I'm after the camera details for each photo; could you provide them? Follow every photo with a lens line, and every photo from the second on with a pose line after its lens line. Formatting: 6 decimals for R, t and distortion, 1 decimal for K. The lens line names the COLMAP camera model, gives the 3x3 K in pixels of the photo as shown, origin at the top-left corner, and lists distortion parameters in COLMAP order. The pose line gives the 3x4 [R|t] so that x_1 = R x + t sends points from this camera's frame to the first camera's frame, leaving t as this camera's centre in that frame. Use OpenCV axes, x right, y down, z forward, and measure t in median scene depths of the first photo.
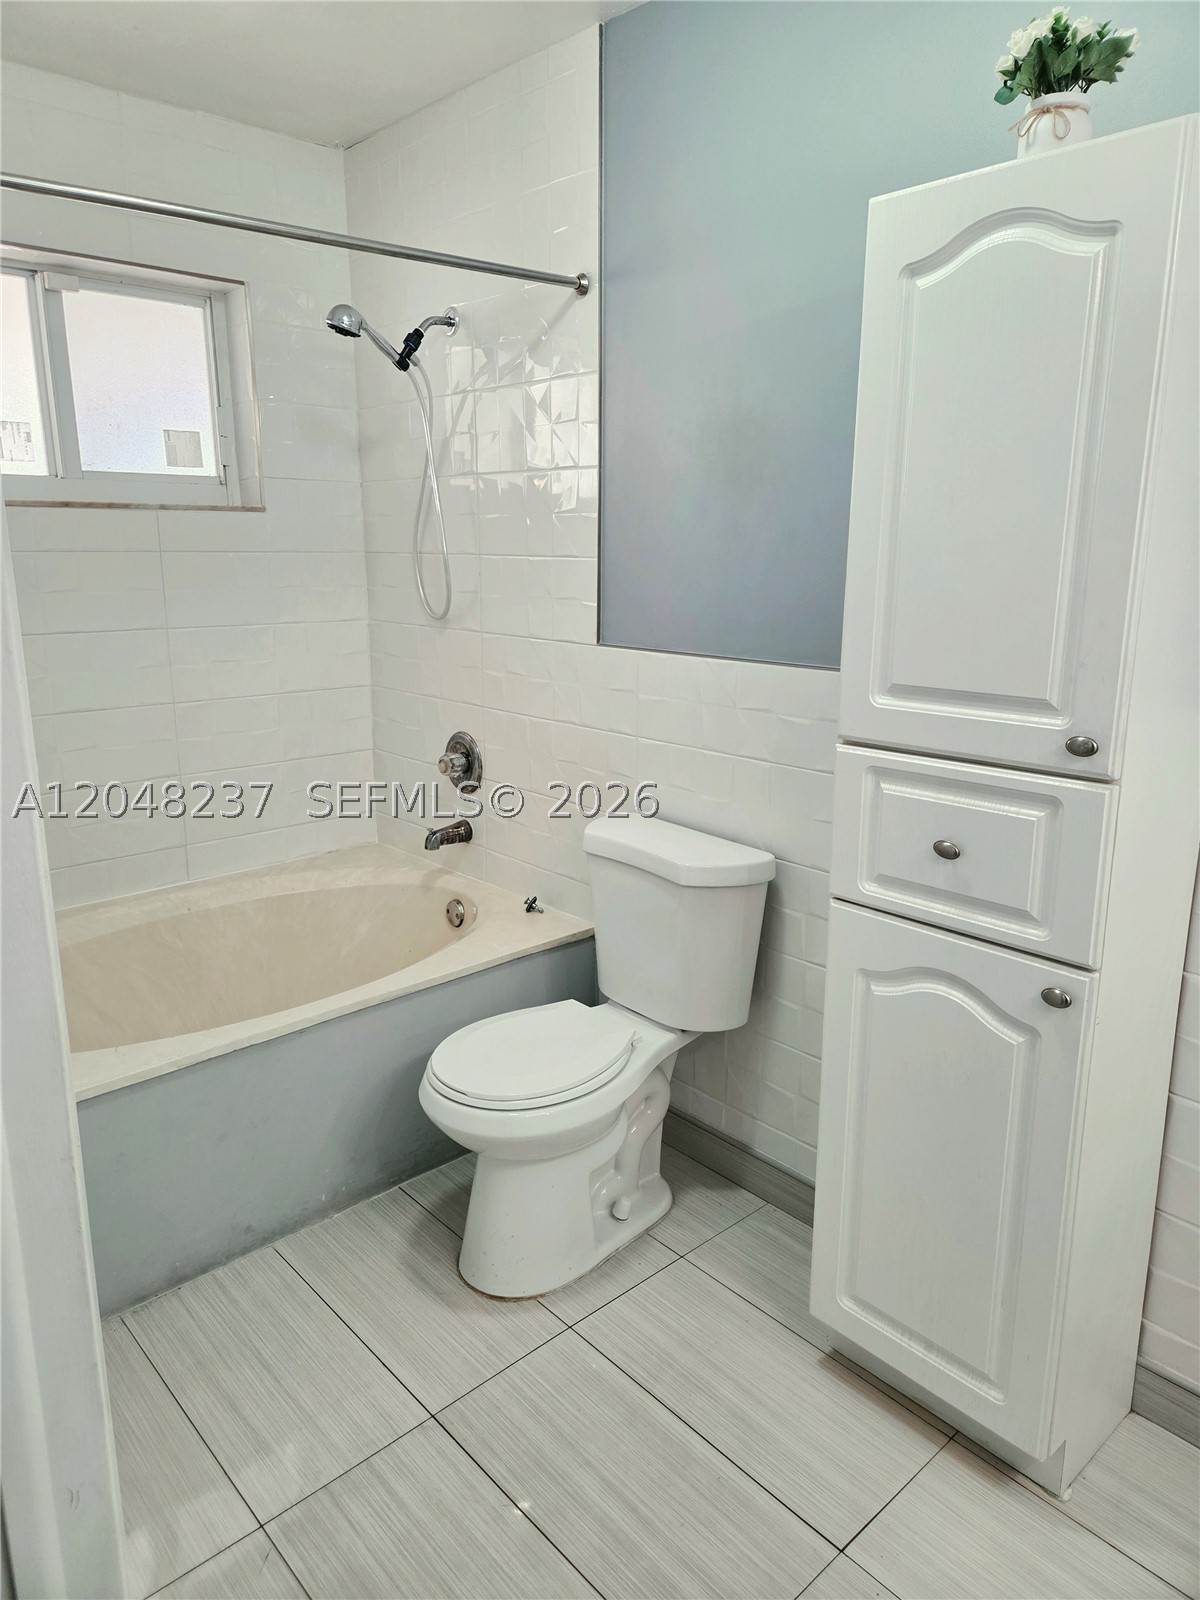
lens RADIAL K [[1071.9, 0, 599.8], [0, 1071.9, 790.9], [0, 0, 1]] dist [0.050028, -0.036032]
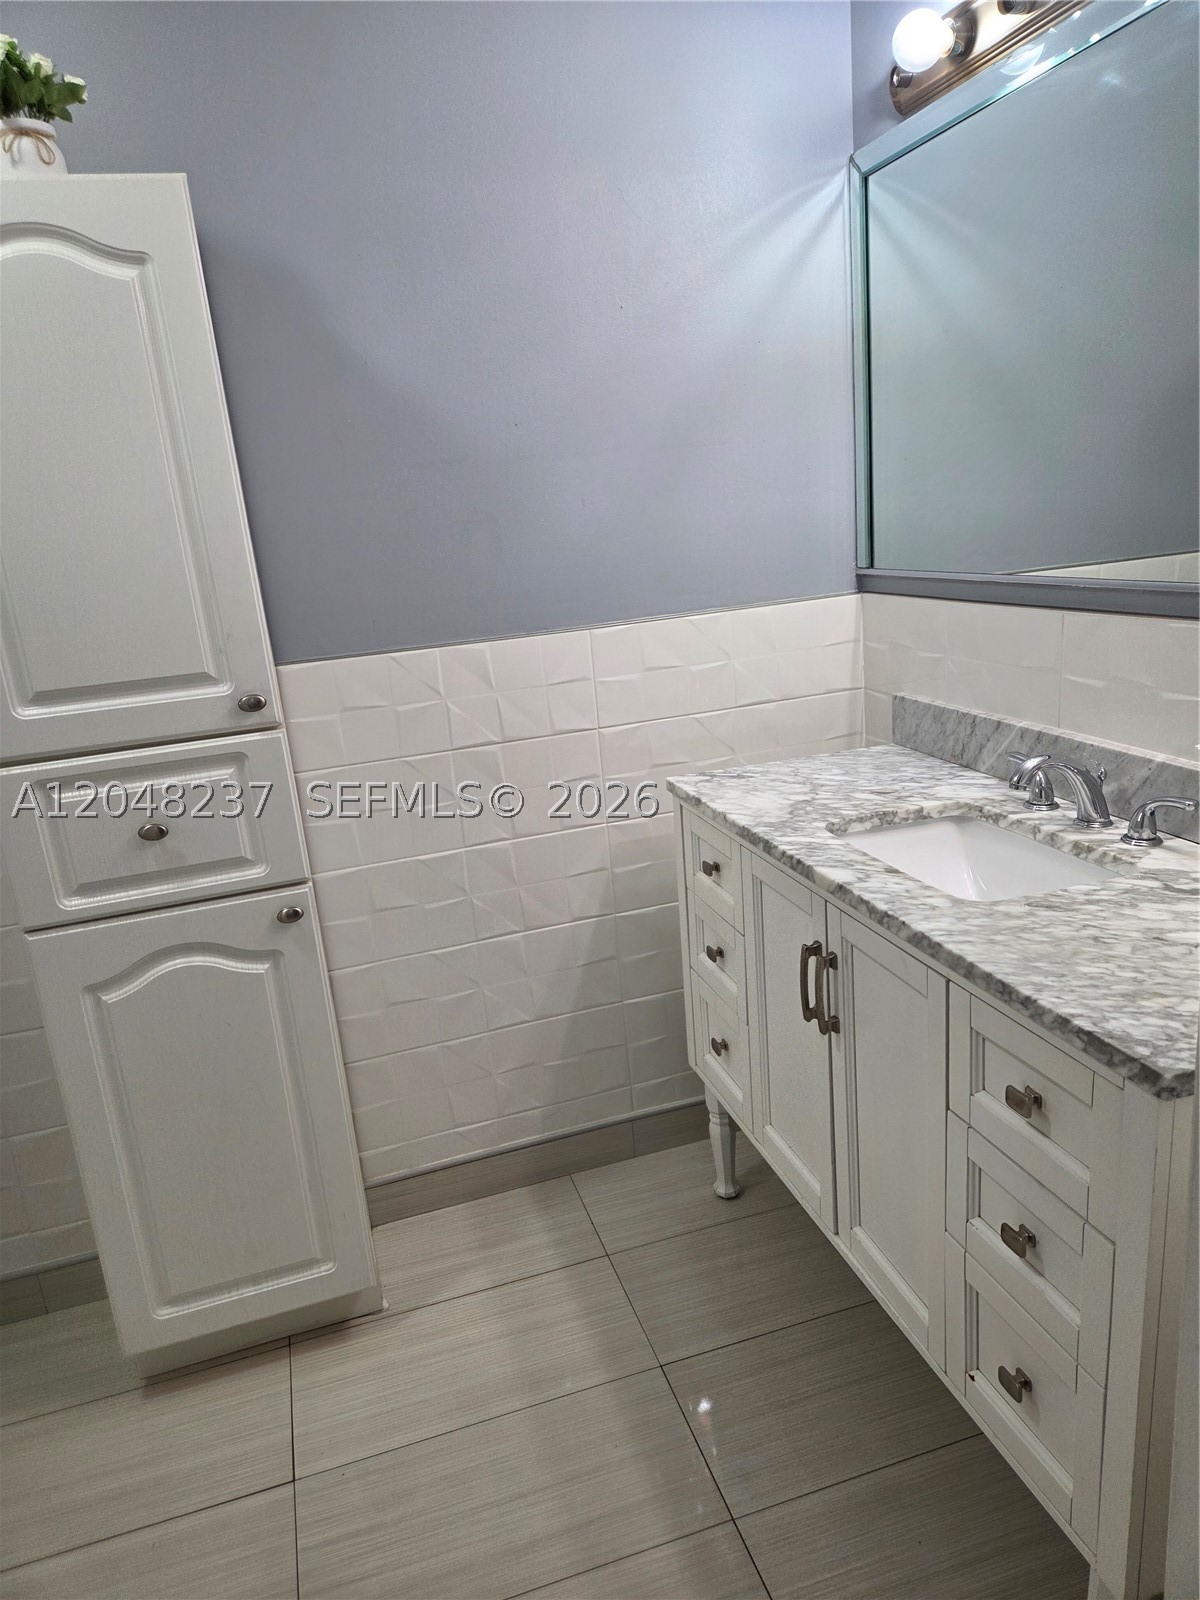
lens RADIAL K [[1071.9, 0, 596.5], [0, 1071.9, 810.1], [0, 0, 1]] dist [0.050028, -0.036032]
pose [[0.432296, -0.284431, 0.855698, -0.391578], [0.292057, 0.941962, 0.165558, -0.014116], [-0.853125, 0.178342, 0.490277, 0.106898]]
